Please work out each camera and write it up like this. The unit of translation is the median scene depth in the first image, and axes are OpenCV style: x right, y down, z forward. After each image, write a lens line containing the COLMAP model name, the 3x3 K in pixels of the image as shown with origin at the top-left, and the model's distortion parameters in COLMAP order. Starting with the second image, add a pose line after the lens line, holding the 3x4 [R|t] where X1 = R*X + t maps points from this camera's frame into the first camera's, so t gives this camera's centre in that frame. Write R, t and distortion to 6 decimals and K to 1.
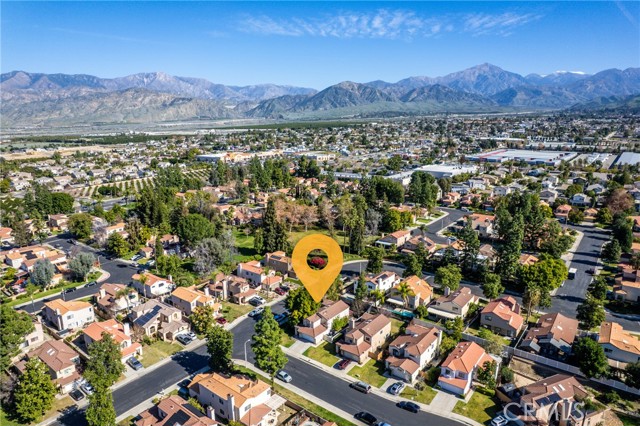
lens RADIAL K [[404.8, 0, 320.0], [0, 404.8, 213.0], [0, 0, 1]] dist [-0.075505, 0.079128]
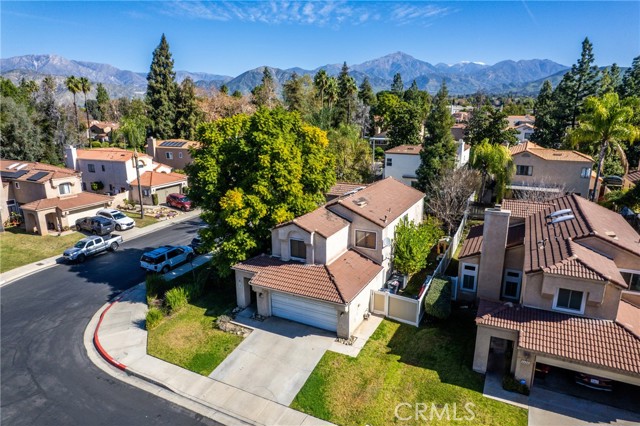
lens RADIAL K [[404.8, 0, 320.0], [0, 404.8, 213.0], [0, 0, 1]] dist [-0.075505, 0.079128]
pose [[0.980834, -0.047047, 0.189082, -0.047701], [0.042166, 0.998667, 0.029757, 0.208396], [-0.190230, -0.021214, 0.981510, 0.654764]]
